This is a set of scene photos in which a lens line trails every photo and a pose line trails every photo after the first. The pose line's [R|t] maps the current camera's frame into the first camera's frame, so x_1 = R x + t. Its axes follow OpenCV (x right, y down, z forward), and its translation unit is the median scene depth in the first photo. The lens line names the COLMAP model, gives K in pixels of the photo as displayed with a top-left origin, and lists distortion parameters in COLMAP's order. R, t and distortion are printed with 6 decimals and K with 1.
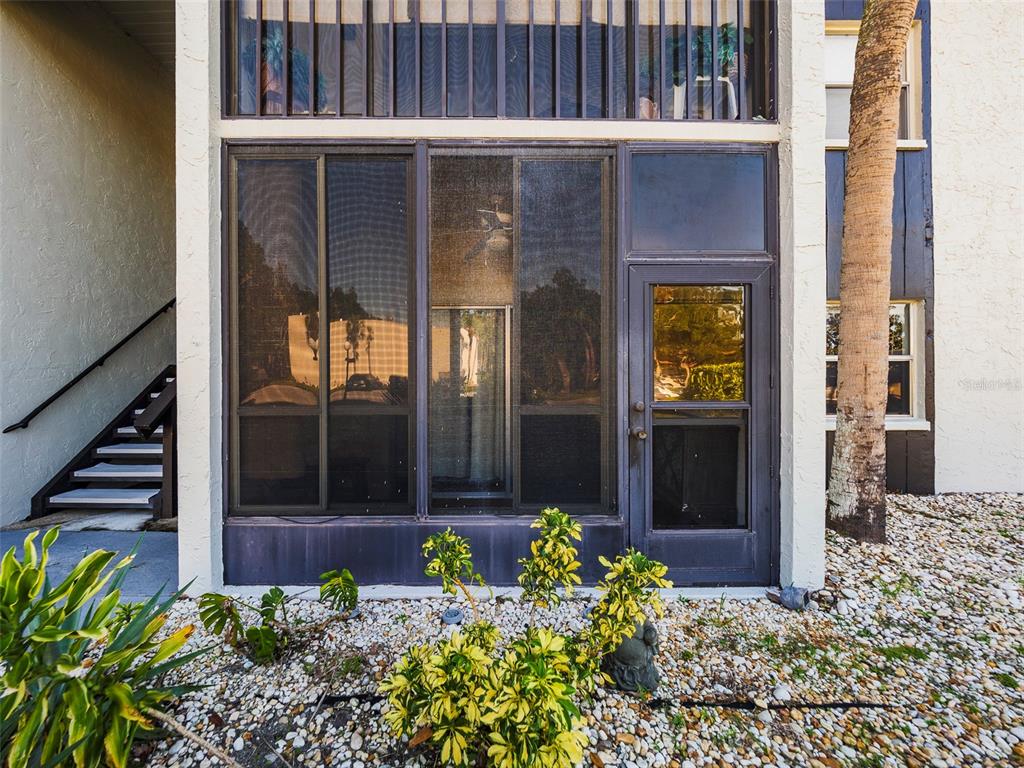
lens RADIAL K [[409.2, 0, 504.8], [0, 409.2, 376.0], [0, 0, 1]] dist [-0.008994, -0.000617]
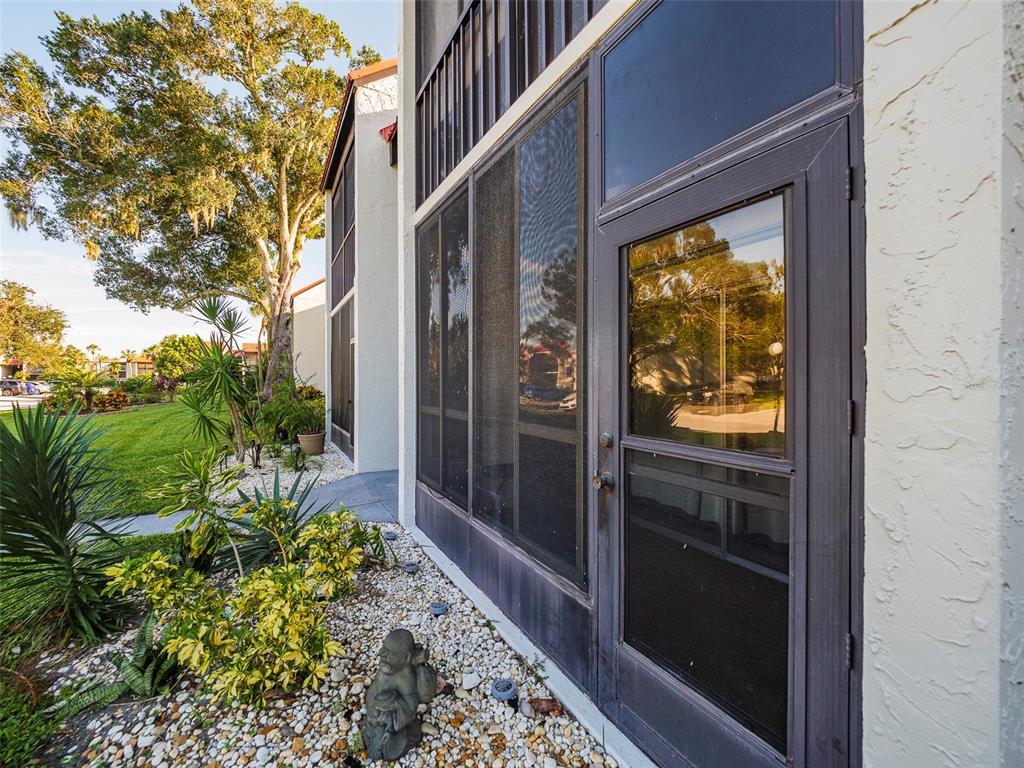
lens RADIAL K [[445.2, 0, 506.5], [0, 445.2, 379.2], [0, 0, 1]] dist [-0.004087, -0.000265]
pose [[0.462816, 0.001559, -0.886453, 0.879213], [-0.006753, 0.999976, -0.001767, -0.019447], [0.886429, 0.006804, 0.462815, 0.526216]]
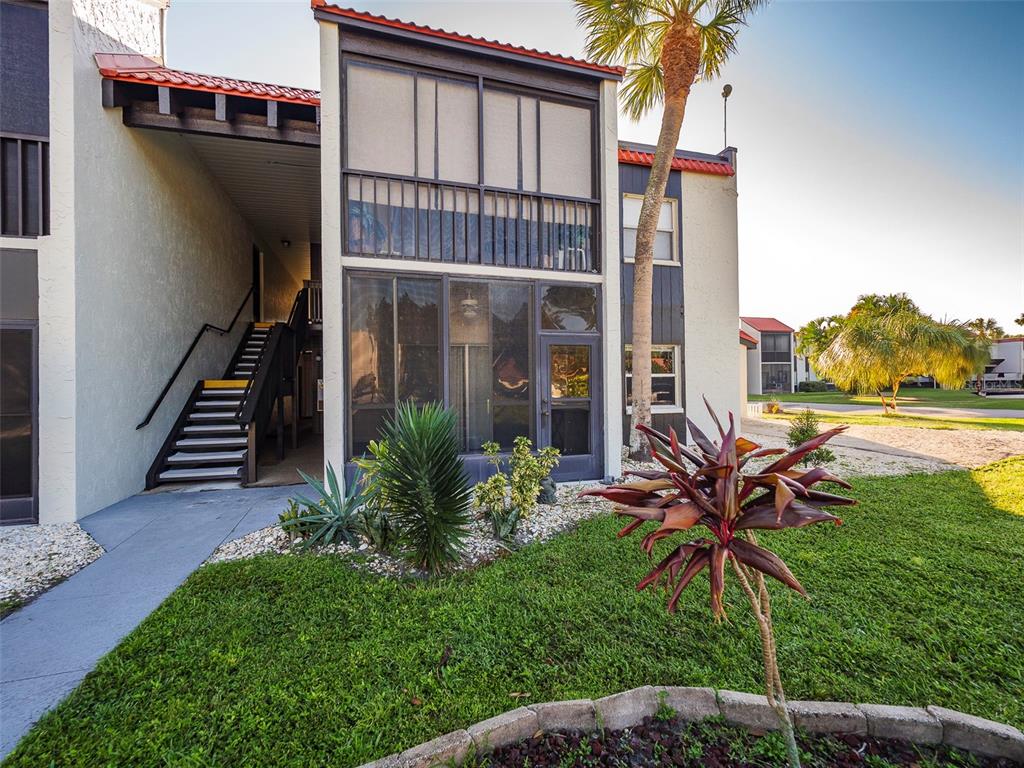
lens RADIAL K [[445.2, 0, 506.5], [0, 445.2, 379.2], [0, 0, 1]] dist [-0.004087, -0.000265]
pose [[0.960035, -0.005148, 0.279834, -0.531674], [0.008368, 0.999912, -0.010314, -0.016838], [-0.279756, 0.012243, 0.959993, -1.217615]]
